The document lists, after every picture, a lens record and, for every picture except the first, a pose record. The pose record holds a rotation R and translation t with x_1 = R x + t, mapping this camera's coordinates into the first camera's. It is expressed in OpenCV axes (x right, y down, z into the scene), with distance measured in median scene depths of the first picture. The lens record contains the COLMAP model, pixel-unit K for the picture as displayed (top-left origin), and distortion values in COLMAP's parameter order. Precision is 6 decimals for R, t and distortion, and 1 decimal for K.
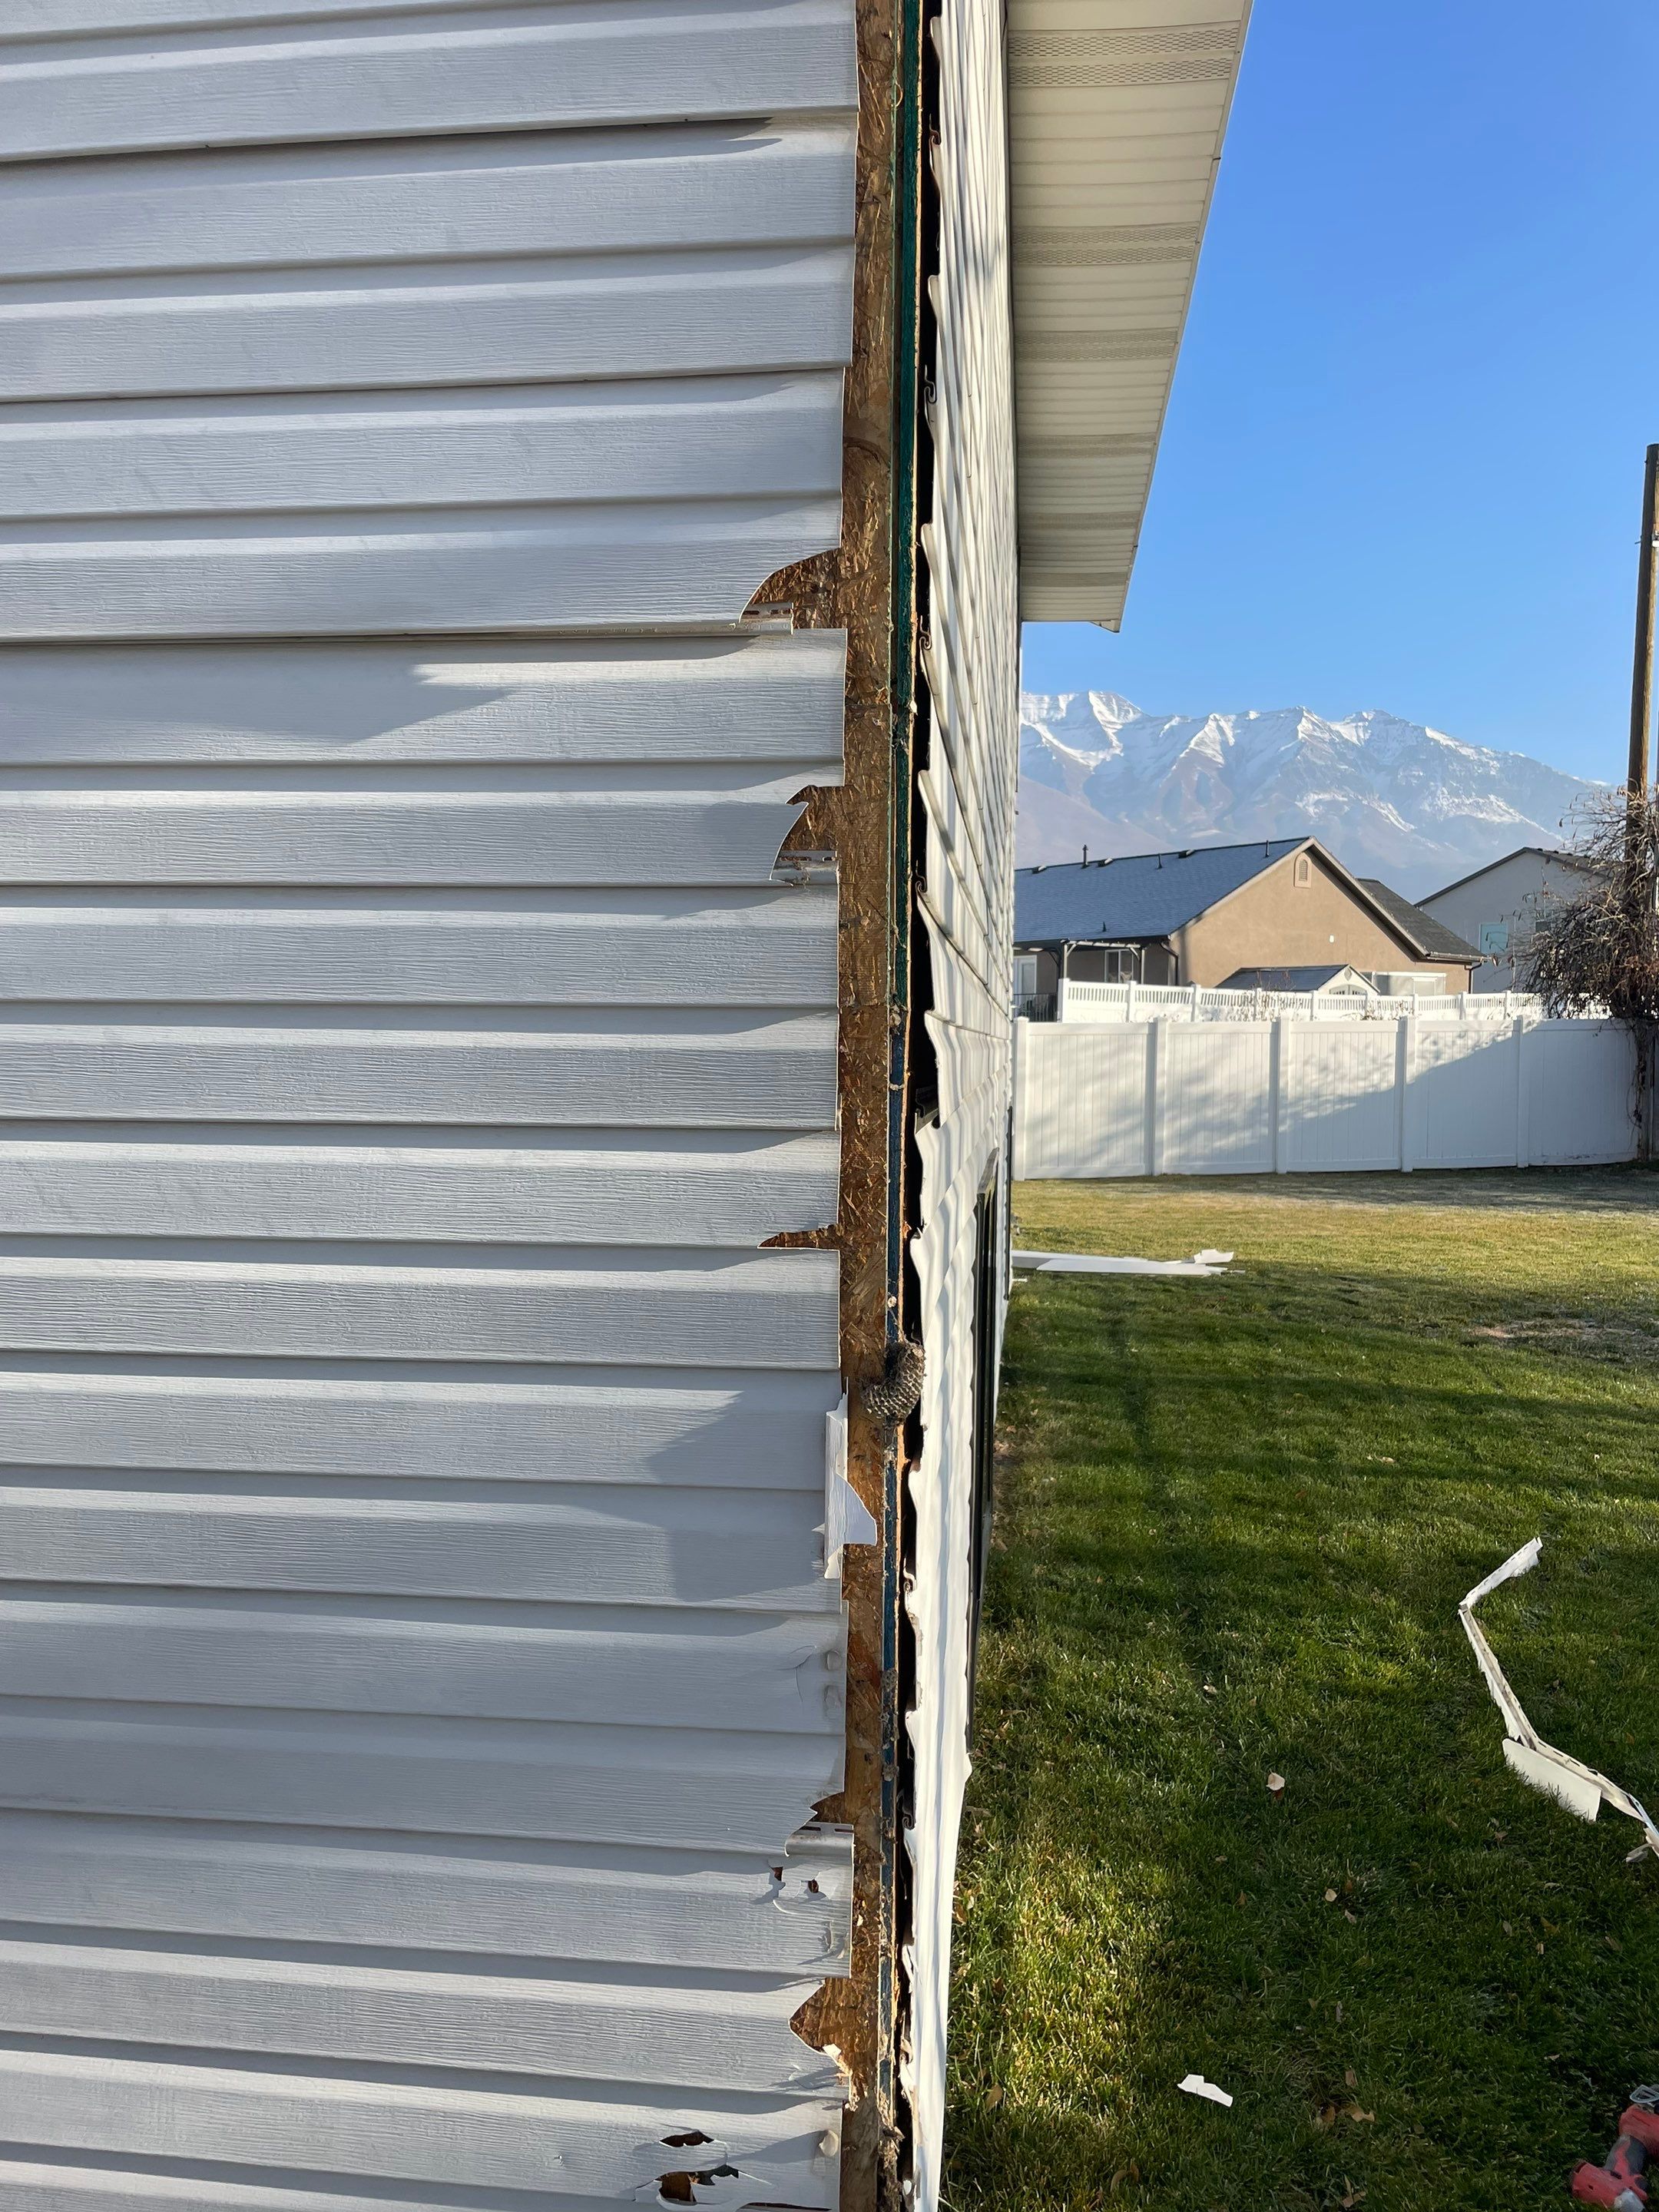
lens RADIAL K [[1661.1, 0, 827.6], [0, 1661.1, 1082.7], [0, 0, 1]] dist [0.056980, -0.060691]
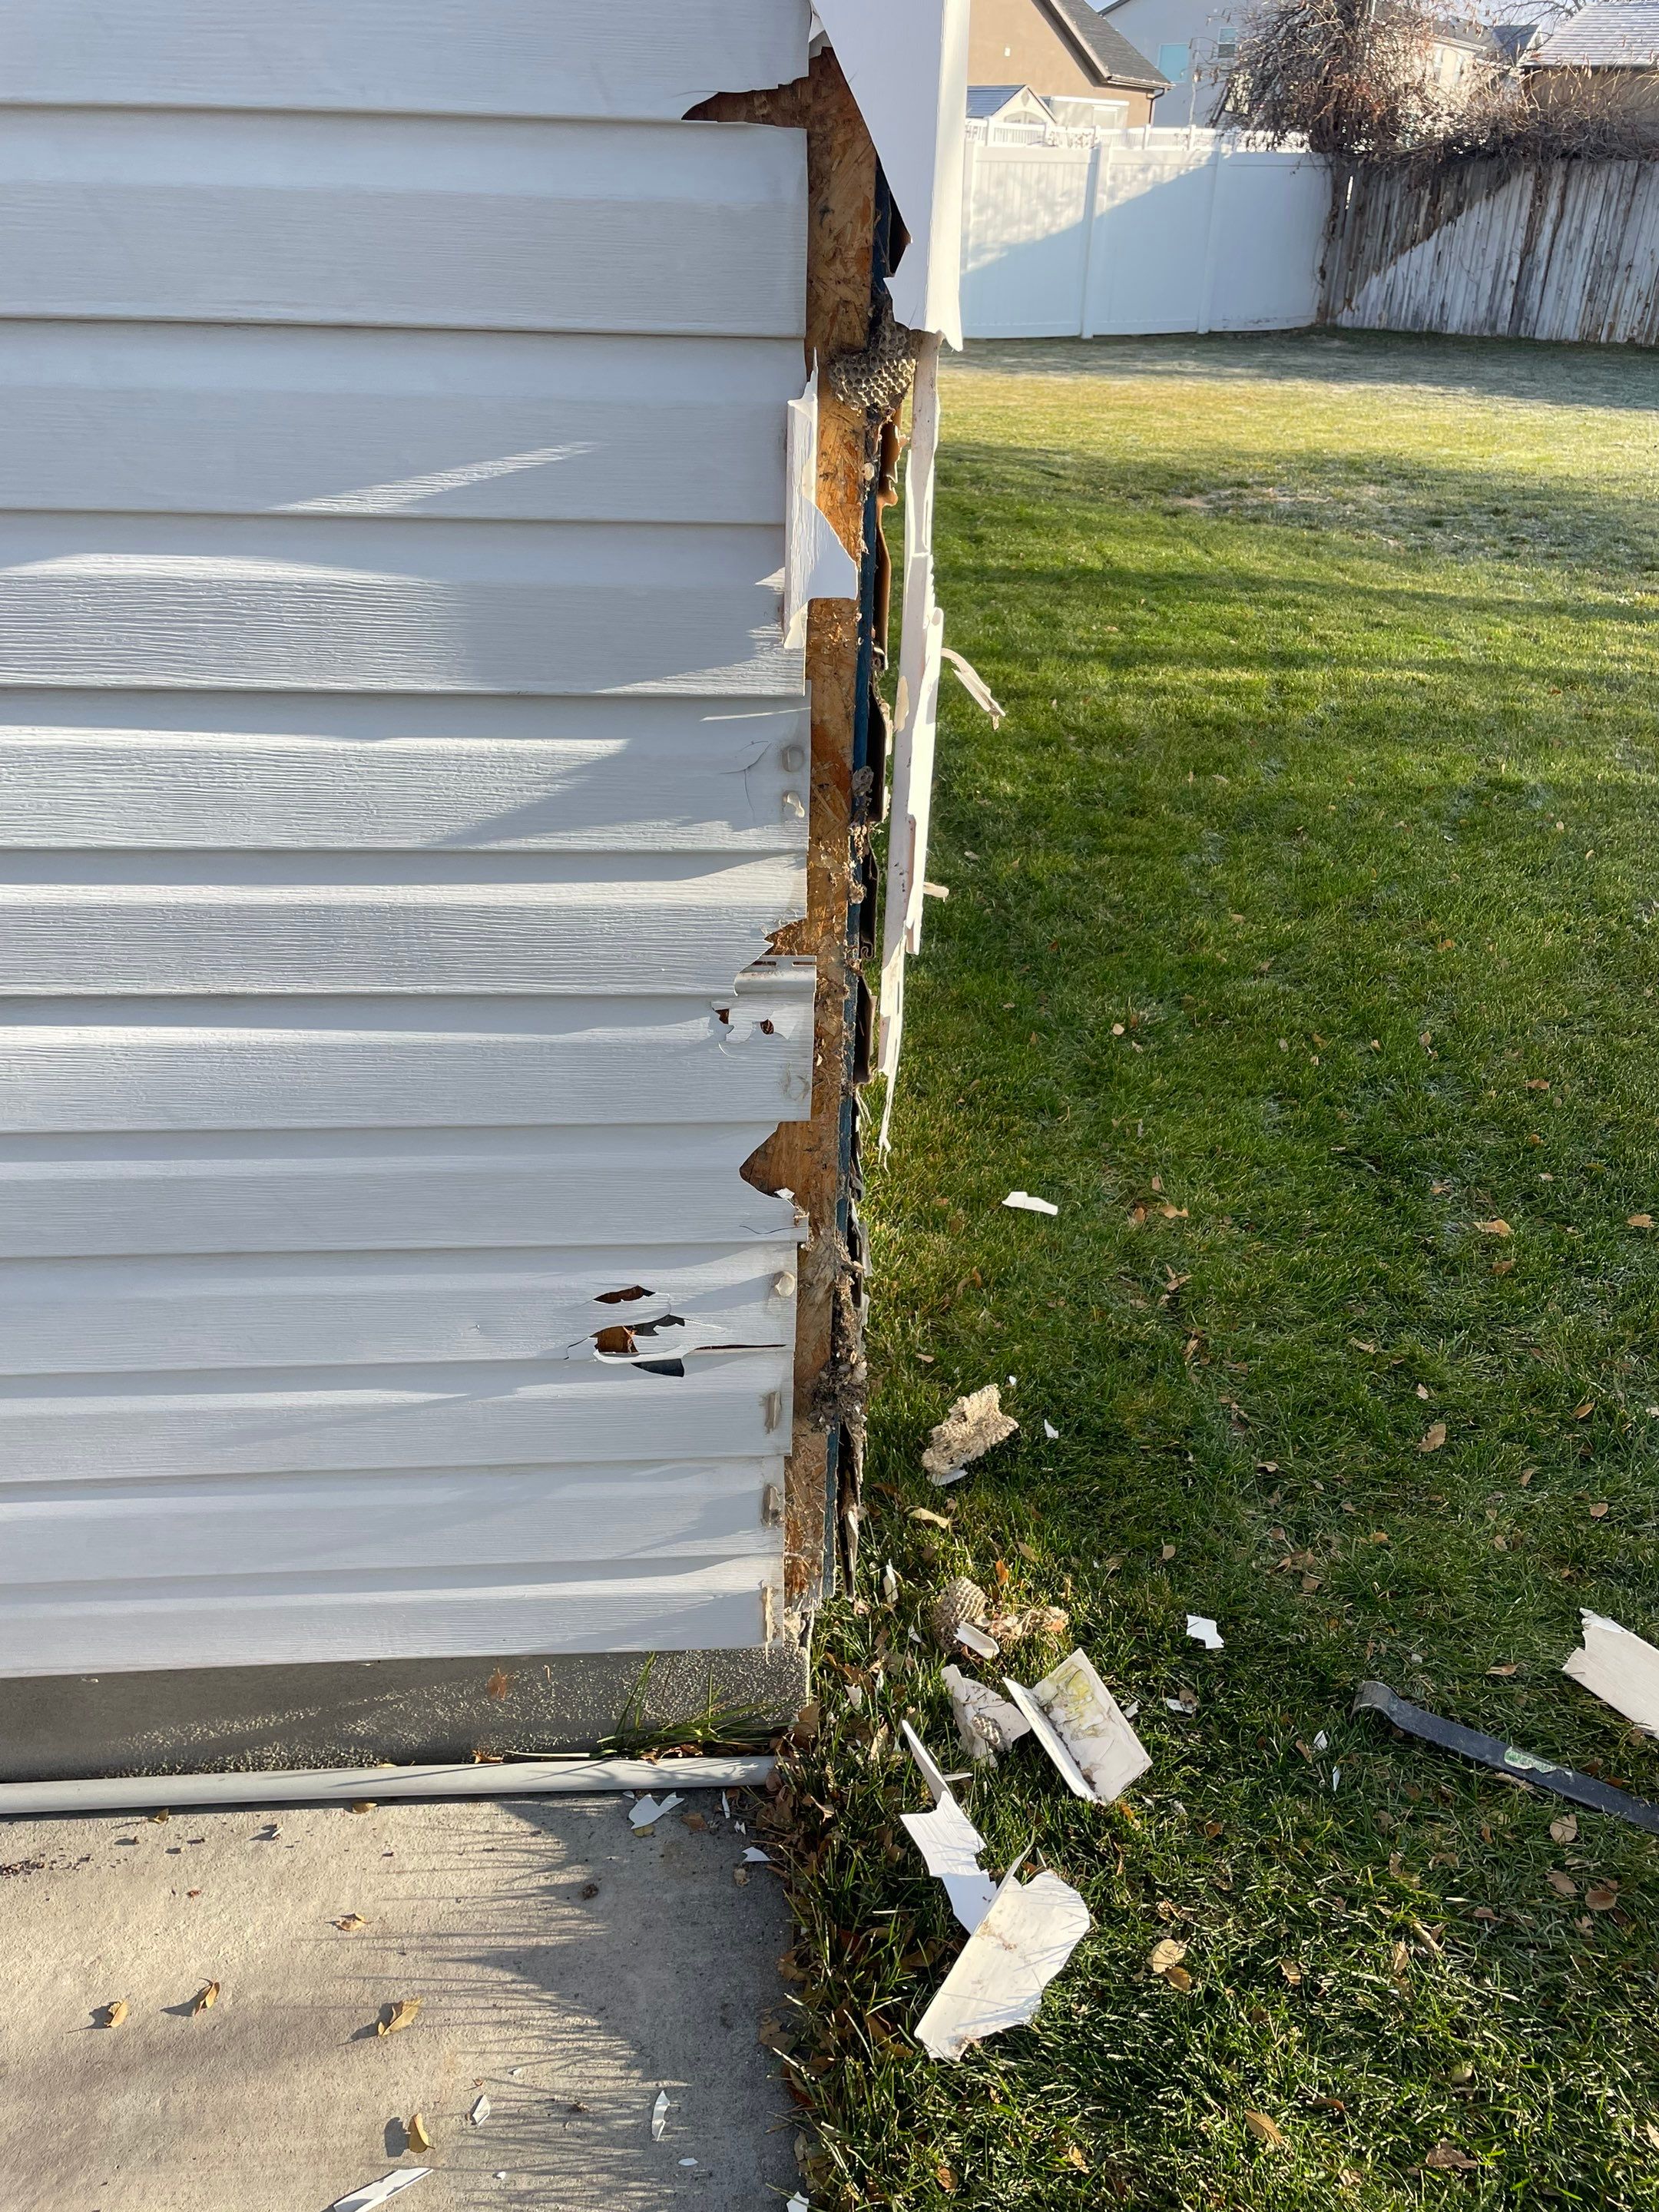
lens RADIAL K [[1694.3, 0, 774.1], [0, 1694.3, 1128.5], [0, 0, 1]] dist [0.071808, -0.081919]
pose [[0.984935, -0.075376, 0.155632, -0.075441], [-0.005158, 0.886793, 0.462138, 0.074373], [-0.172848, -0.455979, 0.873044, 0.133570]]
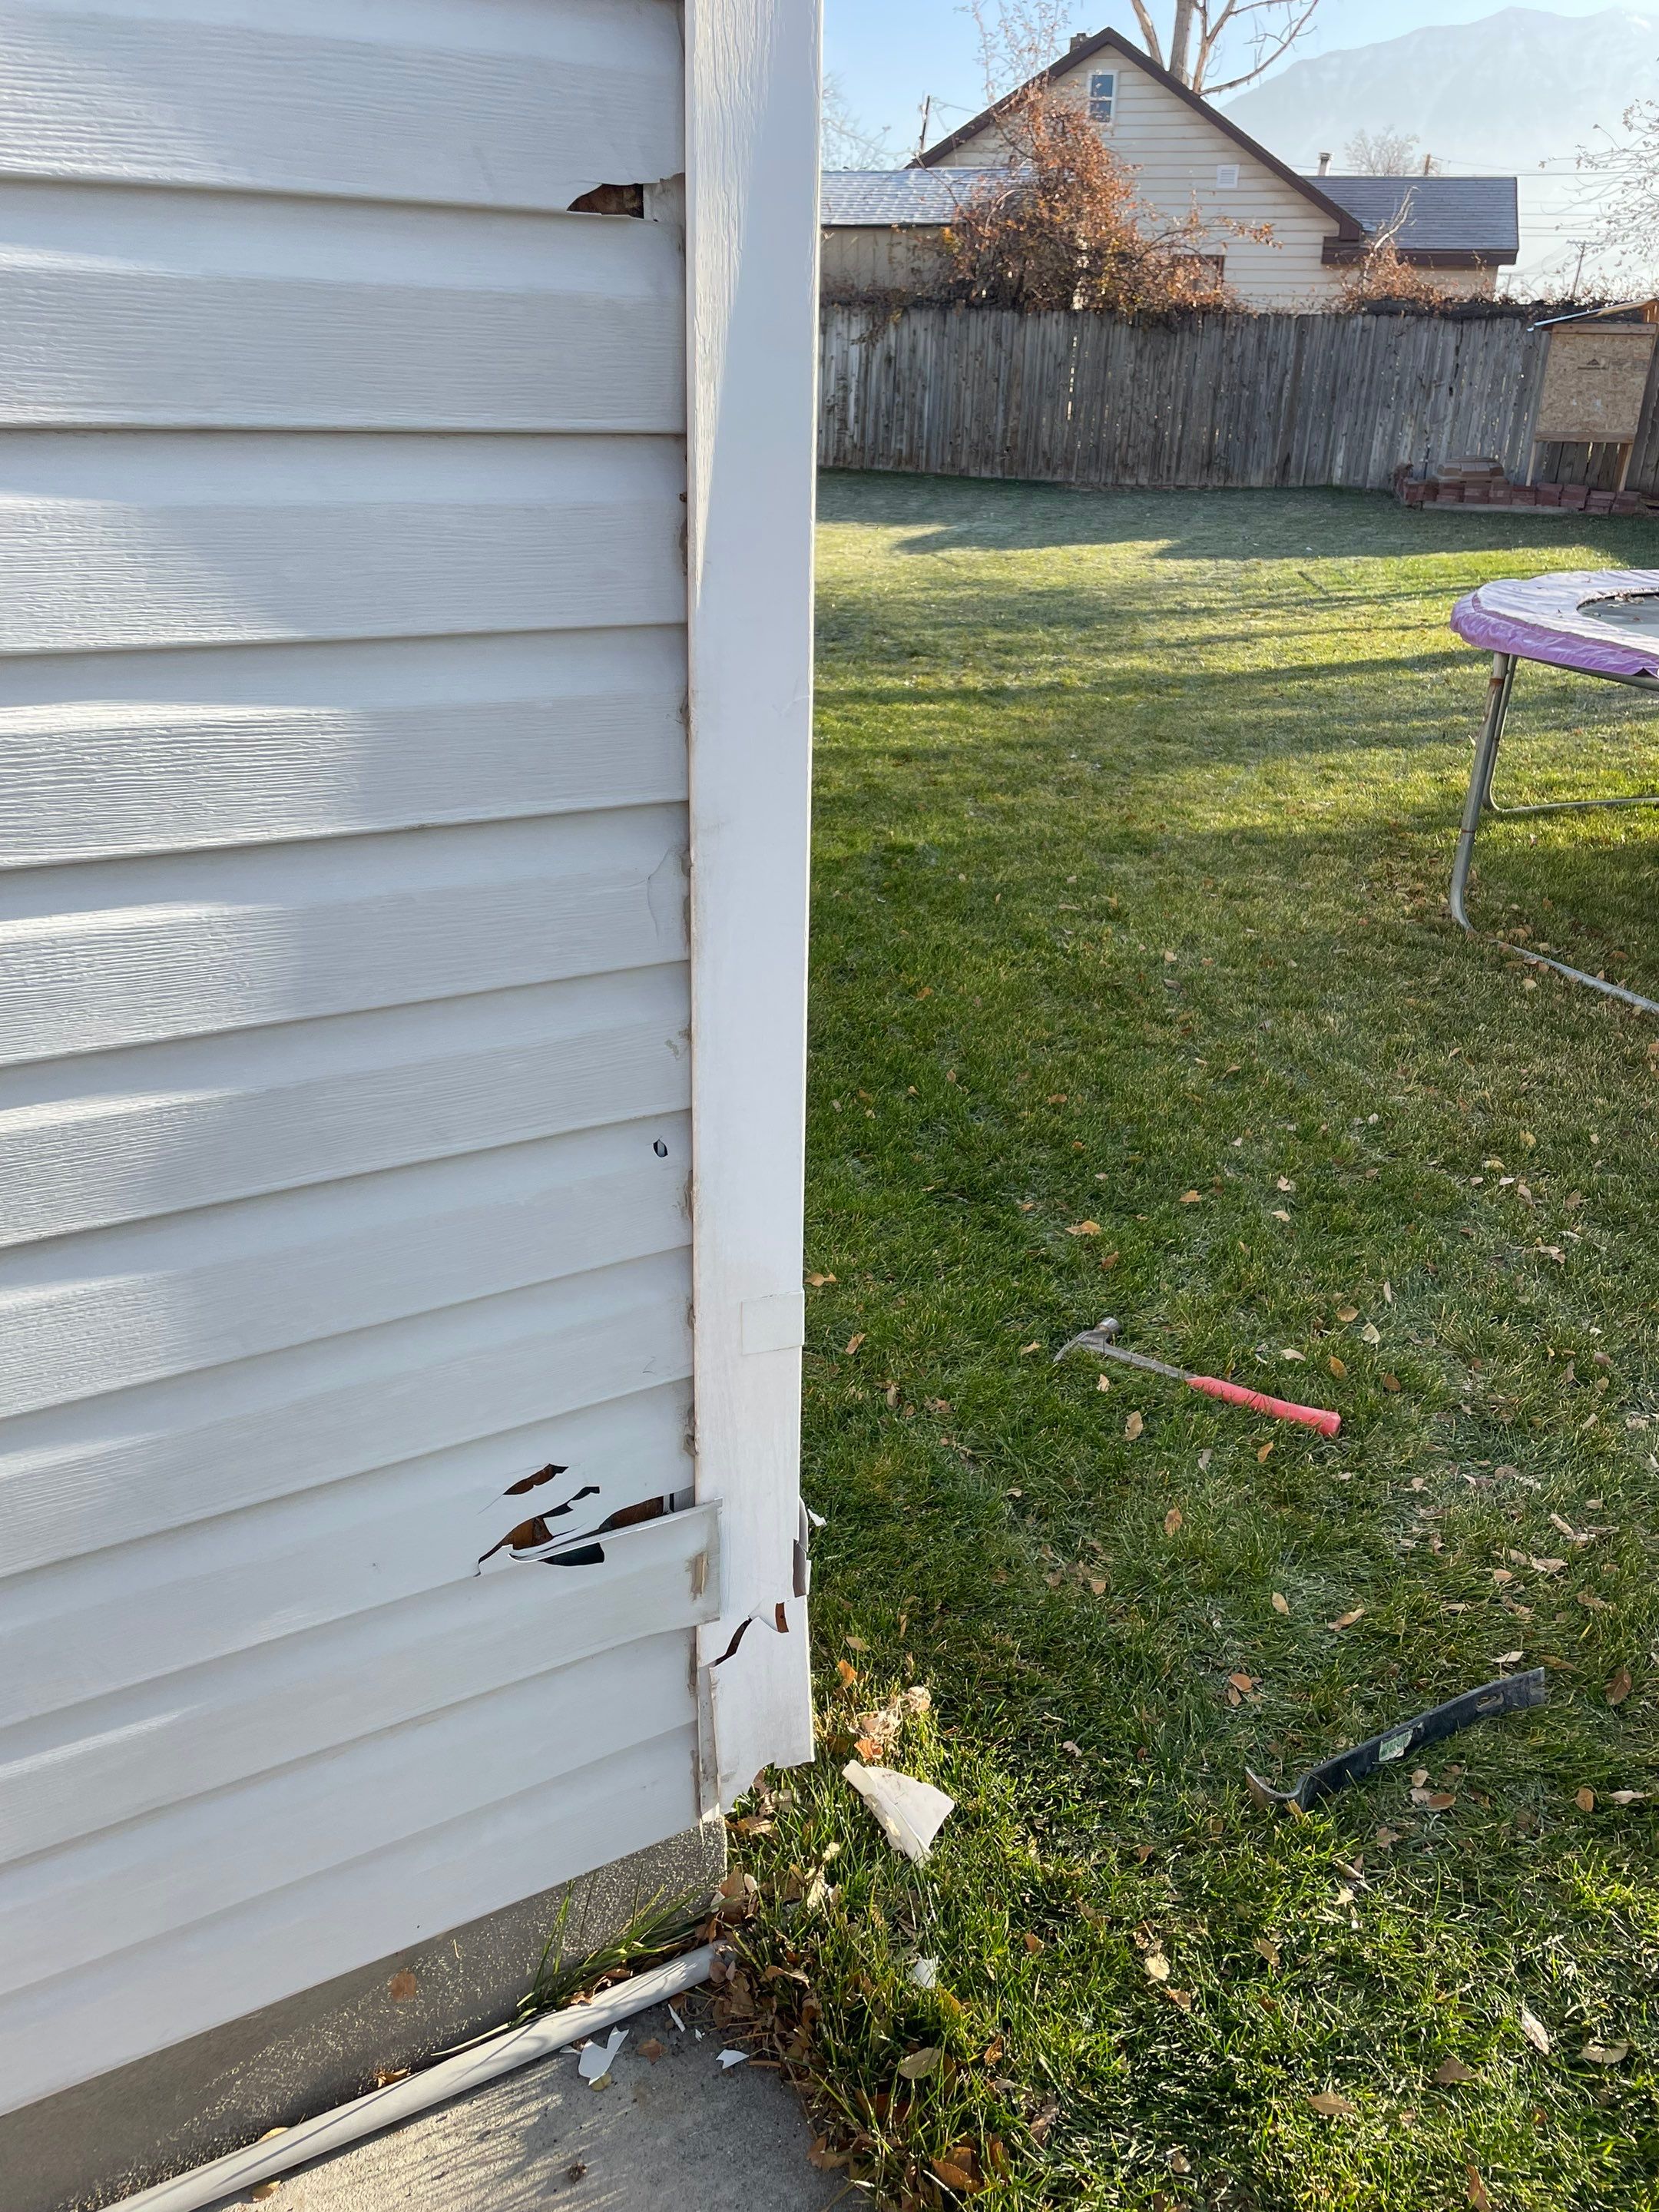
lens RADIAL K [[1694.3, 0, 833.2], [0, 1694.3, 1098.8], [0, 0, 1]] dist [0.071808, -0.081919]
pose [[0.809090, -0.230216, 0.540717, -0.197641], [0.003782, 0.922100, 0.386934, 0.083832], [-0.587673, -0.311019, 0.746932, 0.204370]]
